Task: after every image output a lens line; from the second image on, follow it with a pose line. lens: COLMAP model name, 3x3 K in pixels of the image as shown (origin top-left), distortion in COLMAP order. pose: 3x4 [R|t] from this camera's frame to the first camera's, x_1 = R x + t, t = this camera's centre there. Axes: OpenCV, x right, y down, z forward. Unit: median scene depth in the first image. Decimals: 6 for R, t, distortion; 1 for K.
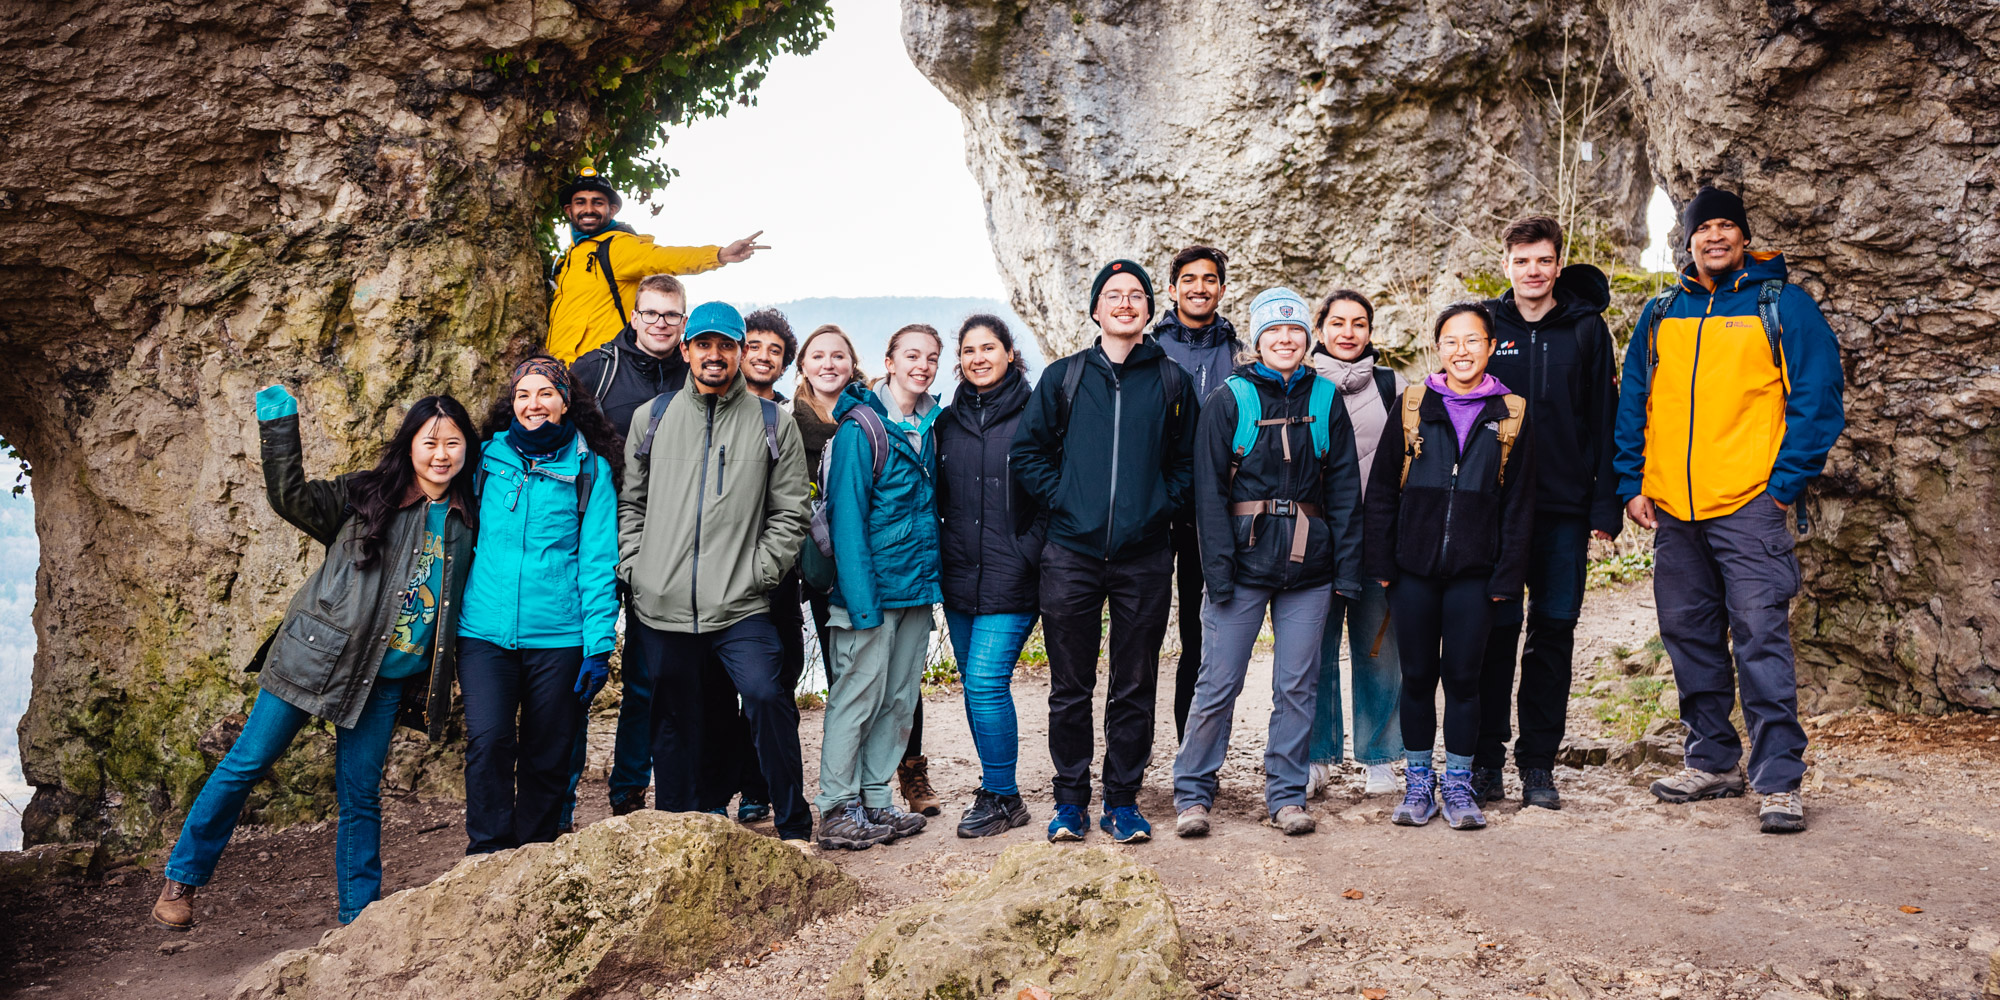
lens RADIAL K [[1971.0, 0, 999.3], [0, 1971.0, 487.1], [0, 0, 1]] dist [-0.048142, 0.000000]
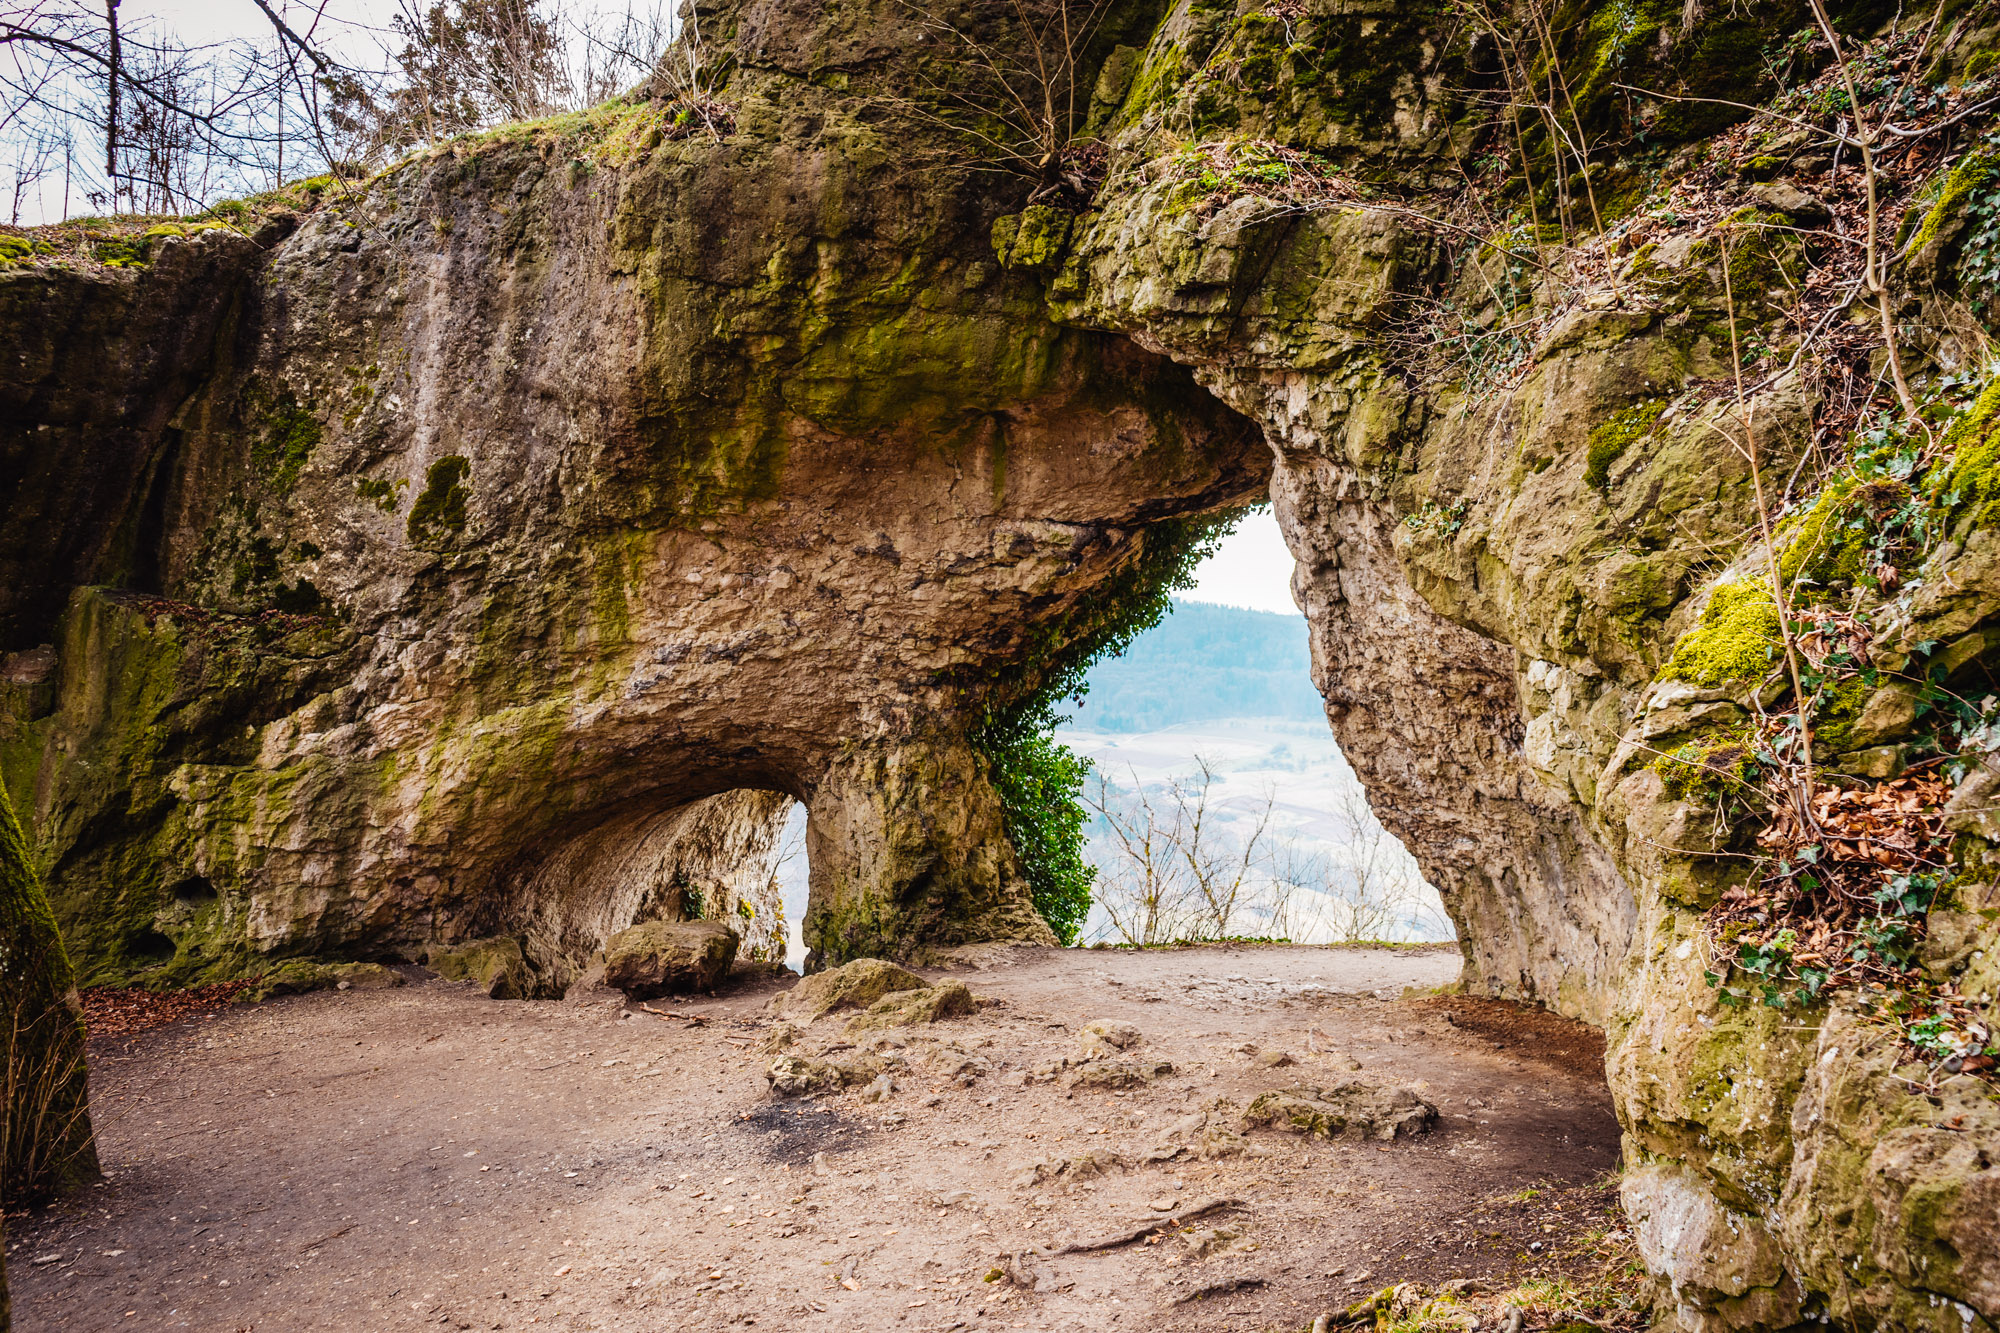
lens RADIAL K [[1761.9, 0, 998.1], [0, 1761.9, 669.3], [0, 0, 1]] dist [-0.018929, -0.000959]
pose [[0.856058, 0.010873, -0.516765, 0.647027], [-0.040383, 0.998130, -0.045896, -0.078469], [0.515300, 0.060158, 0.854896, -0.594447]]
